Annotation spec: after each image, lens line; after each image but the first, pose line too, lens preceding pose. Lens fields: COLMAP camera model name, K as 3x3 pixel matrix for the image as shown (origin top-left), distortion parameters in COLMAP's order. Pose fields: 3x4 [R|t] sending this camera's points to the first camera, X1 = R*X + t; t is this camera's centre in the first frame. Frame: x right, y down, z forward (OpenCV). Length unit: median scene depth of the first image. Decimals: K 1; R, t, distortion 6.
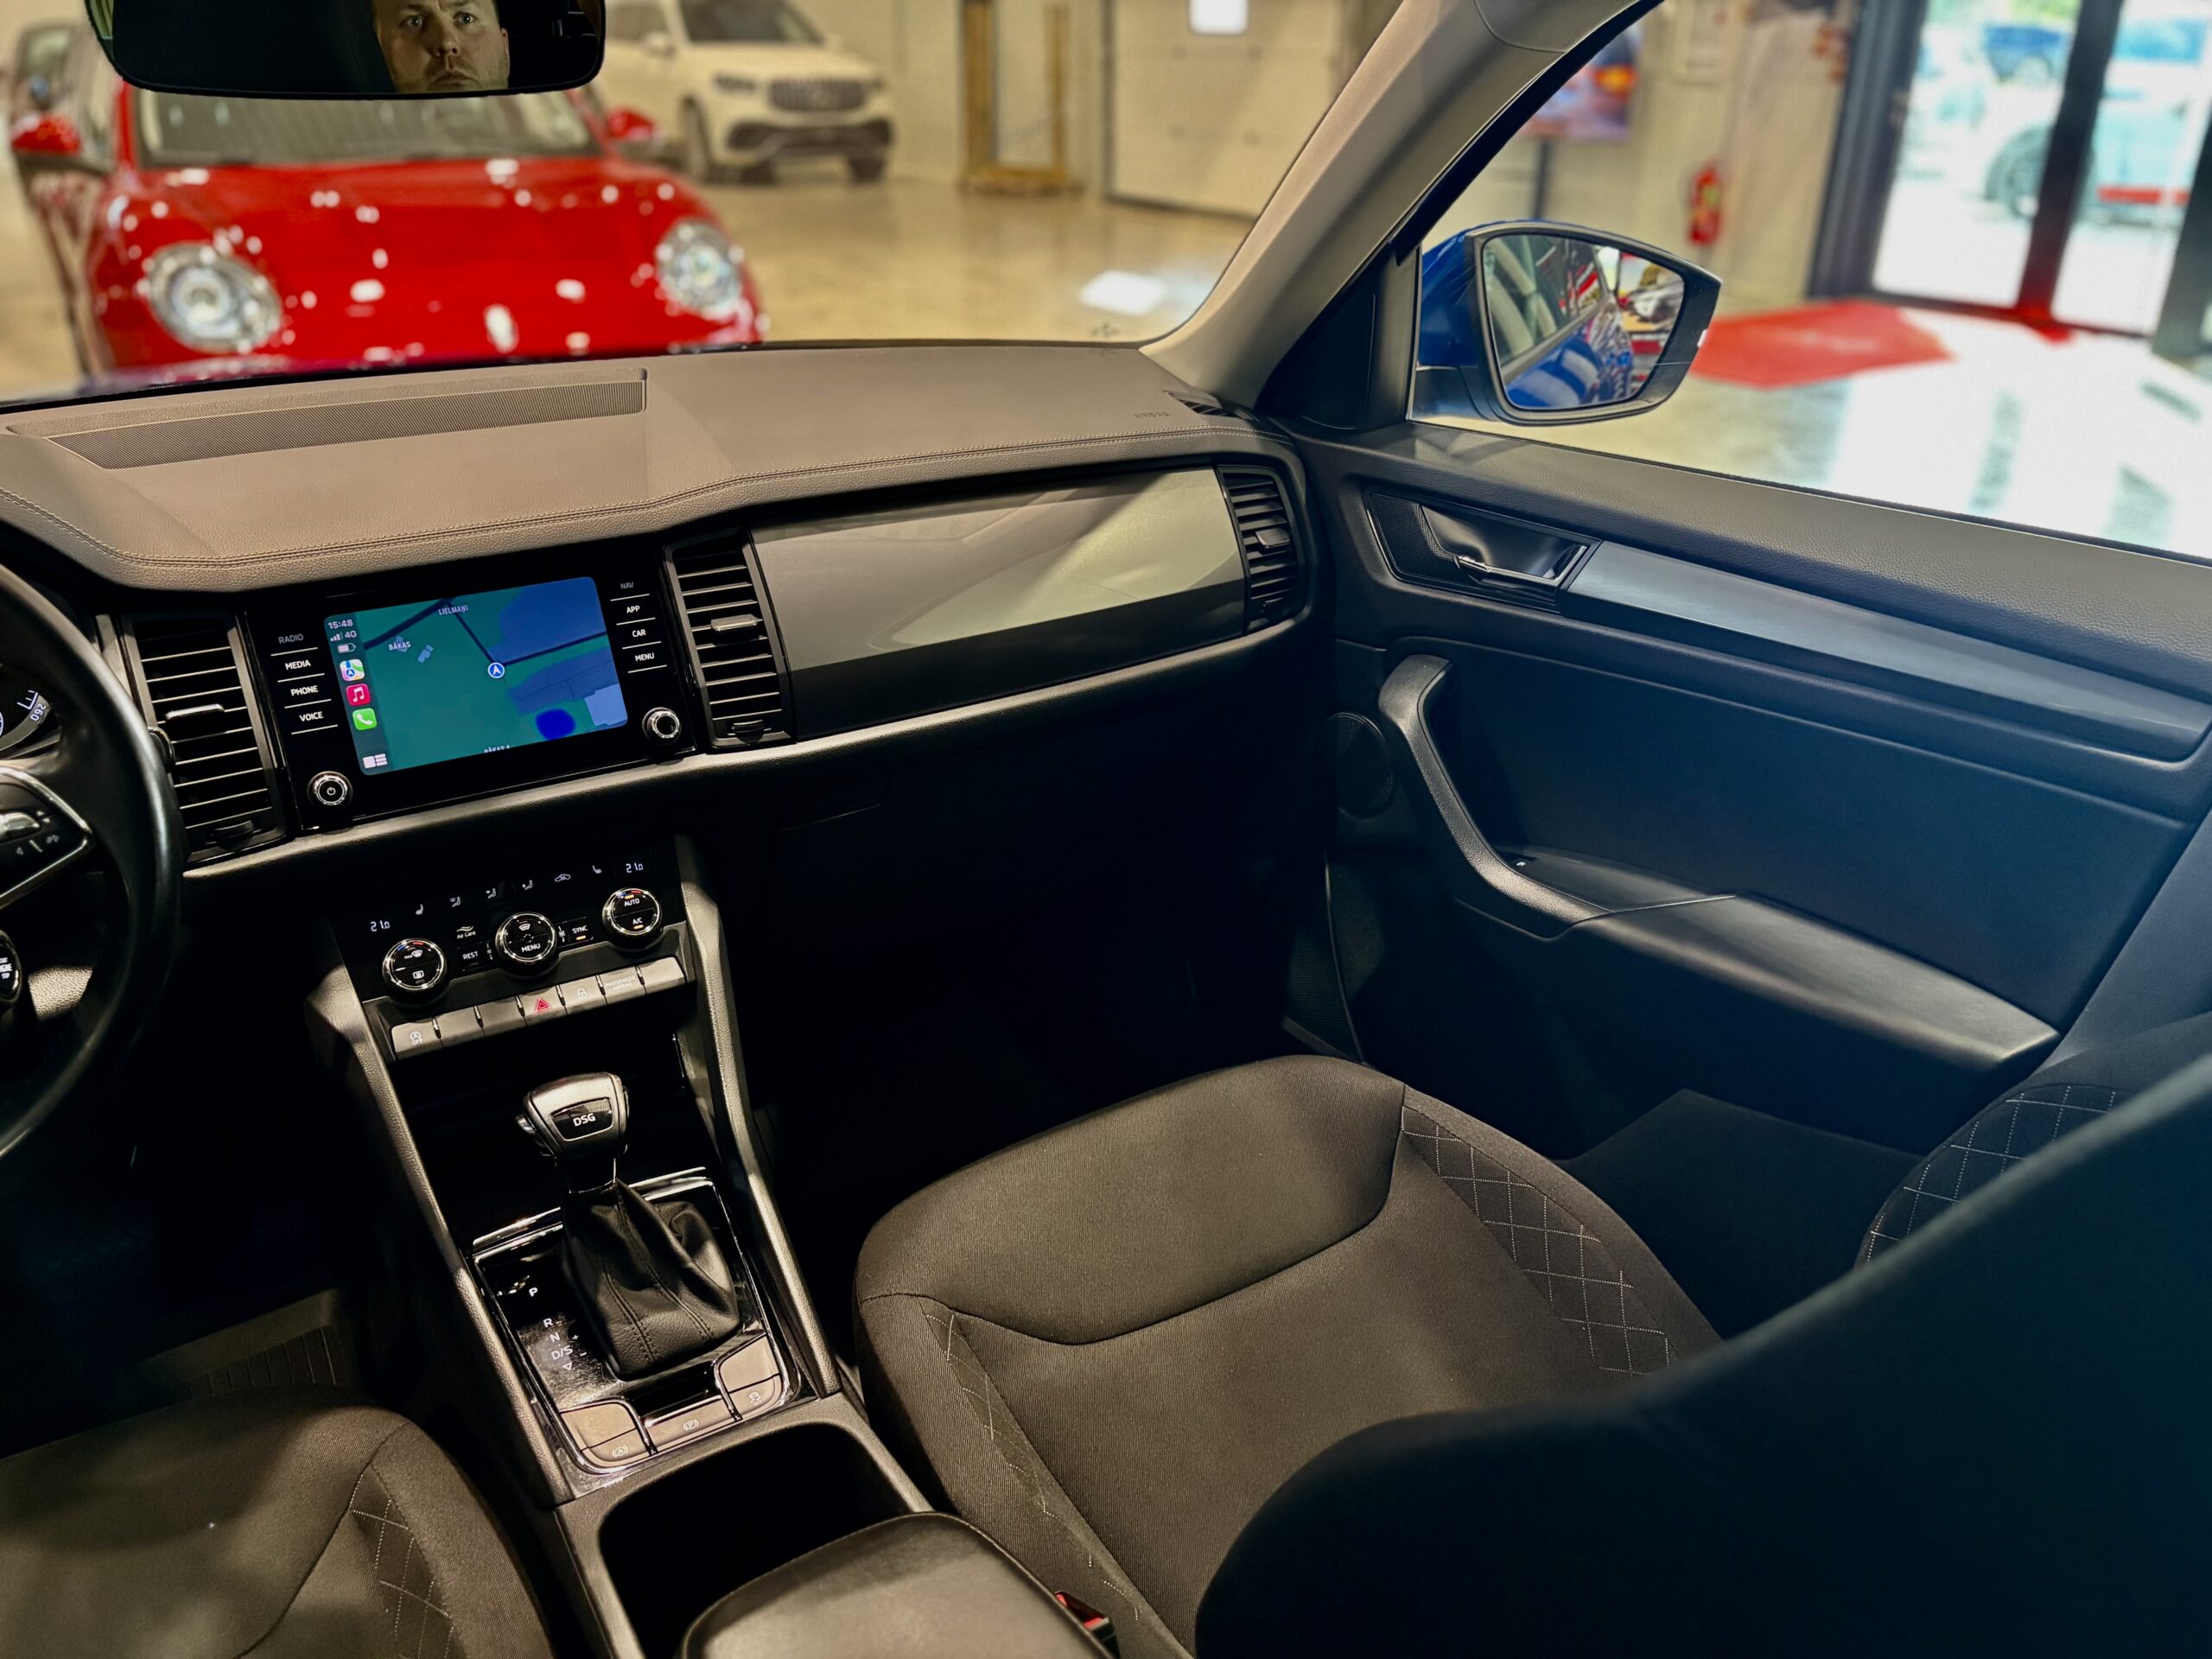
lens RADIAL K [[1720.2, 0, 1106.0], [0, 1720.2, 829.5], [0, 0, 1]] dist [0.051173, -0.069230]
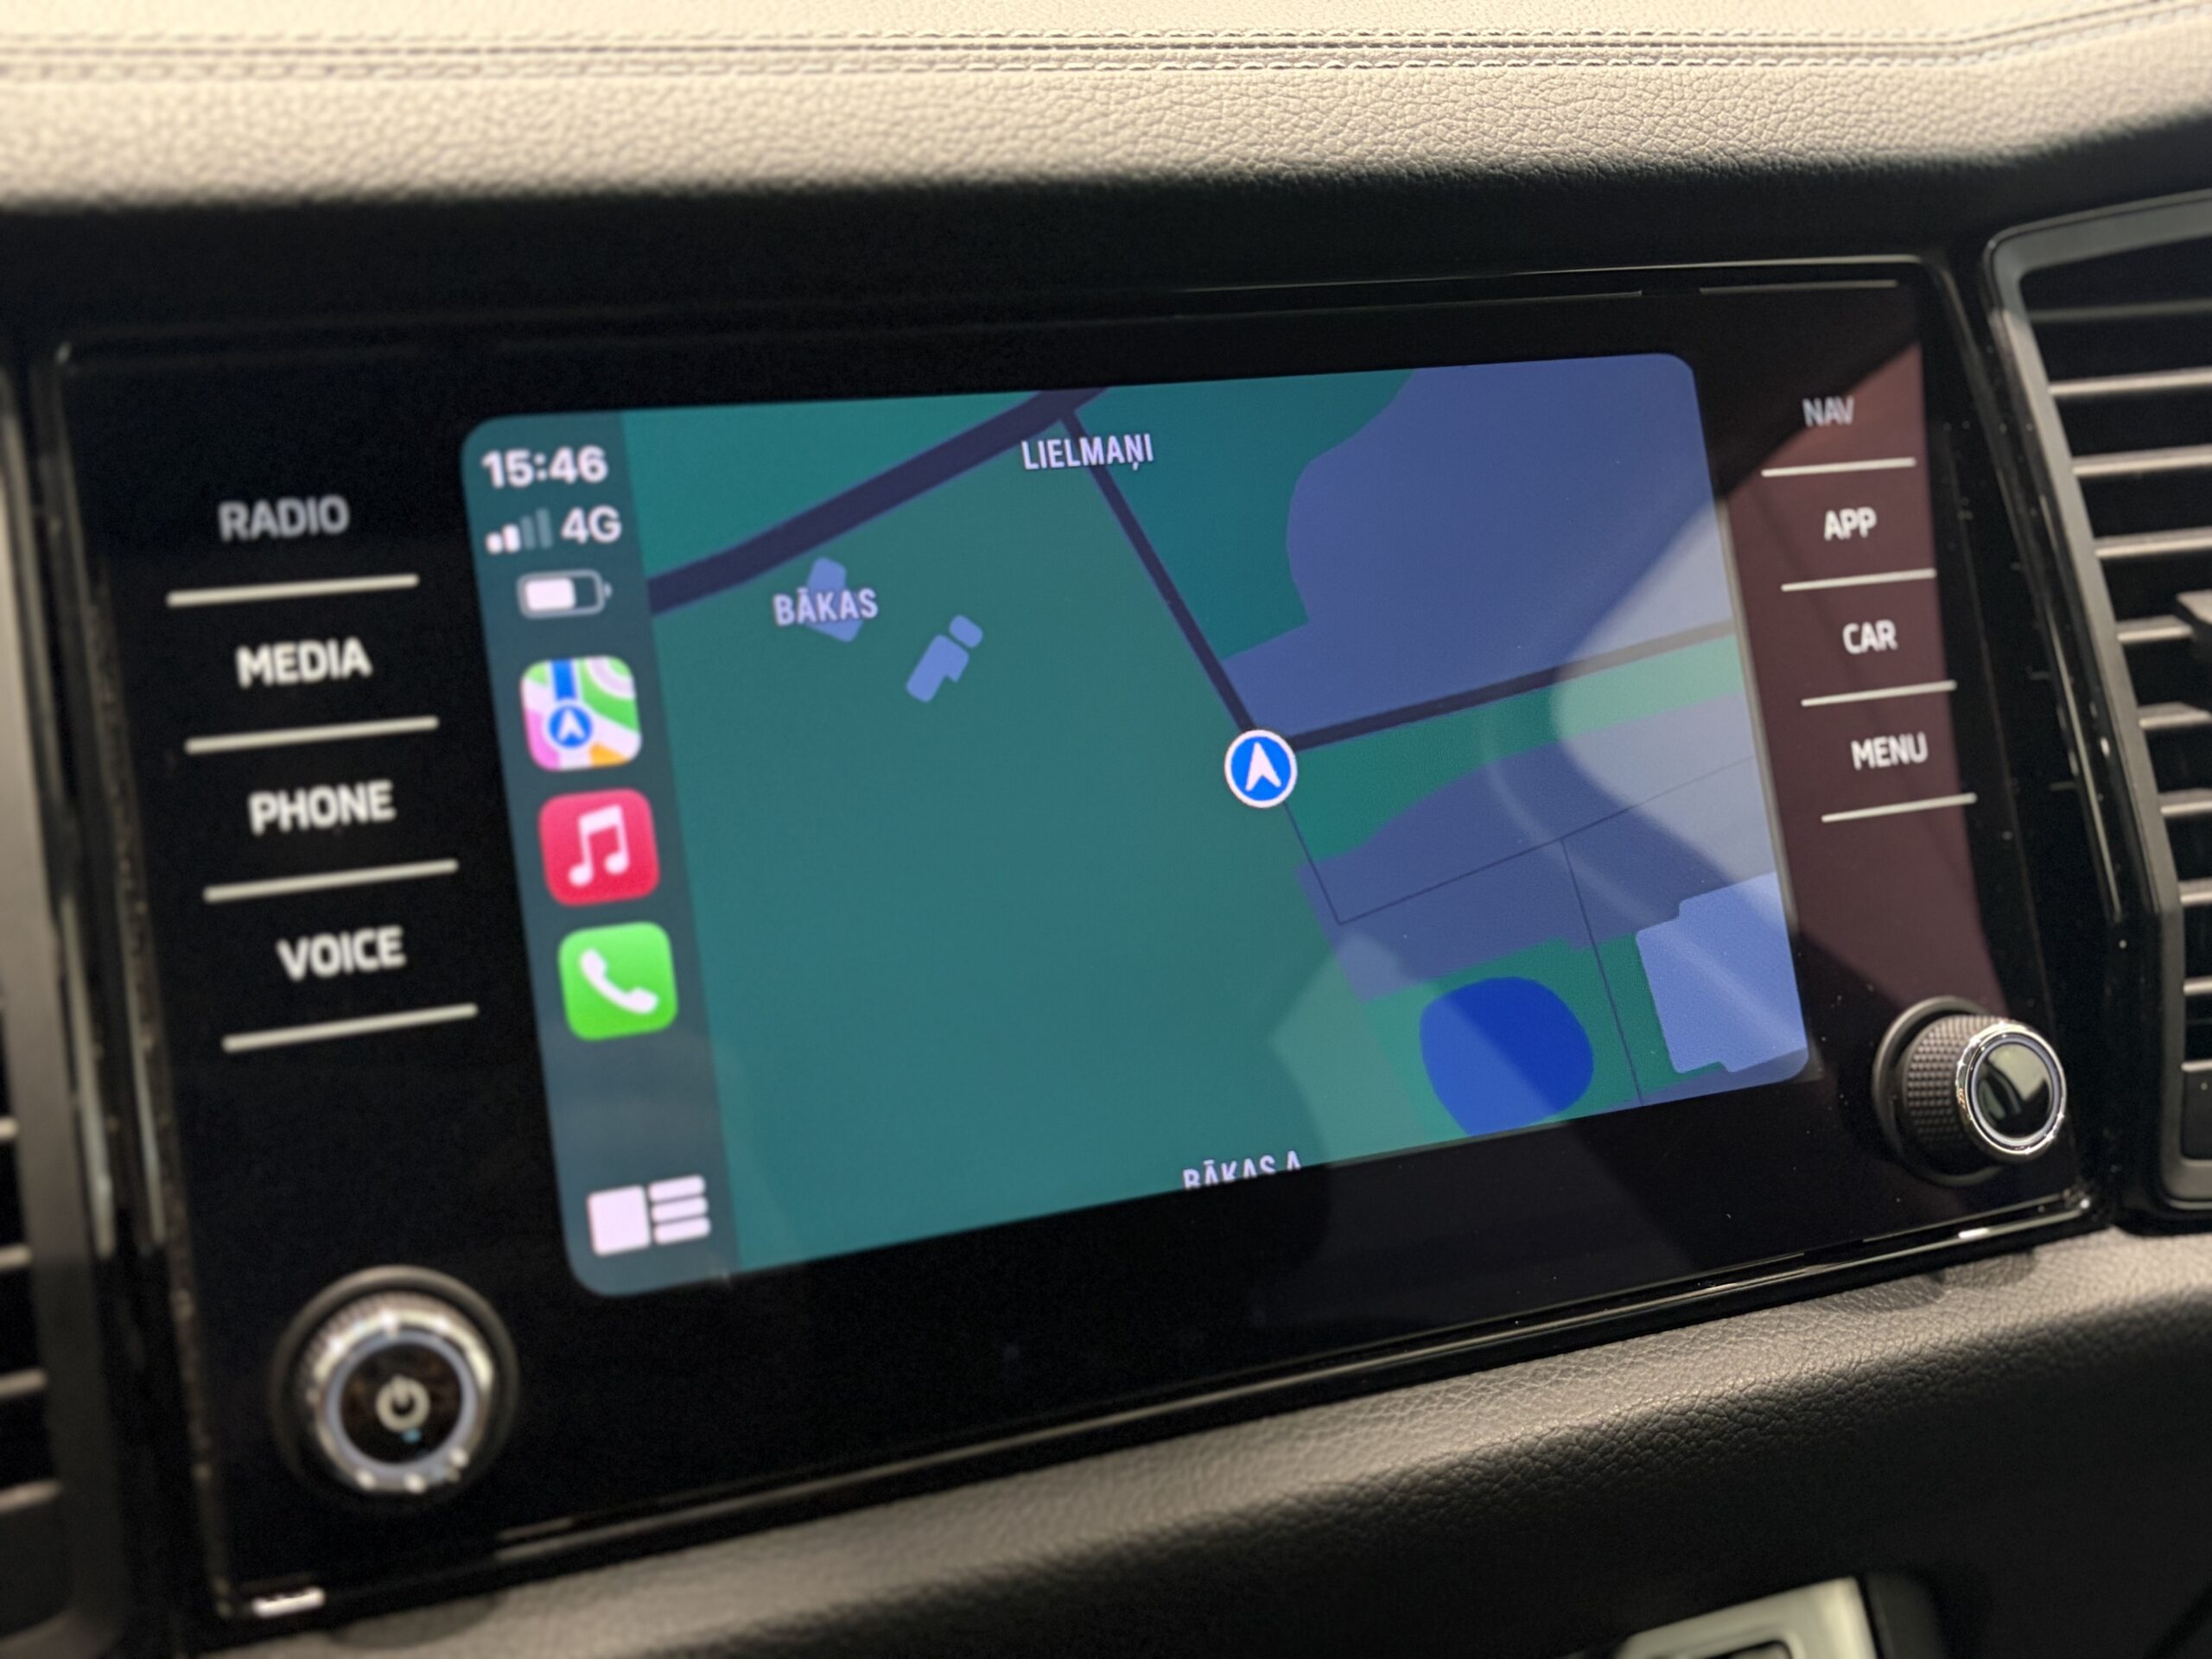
lens RADIAL K [[2364.9, 0, 1099.4], [0, 2364.9, 853.5], [0, 0, 1]] dist [0.016644, -0.037514]
pose [[0.987363, 0.052917, -0.149381, -0.326371], [-0.070188, 0.991133, -0.112820, -0.050286], [0.142086, 0.121879, 0.982322, 0.727331]]
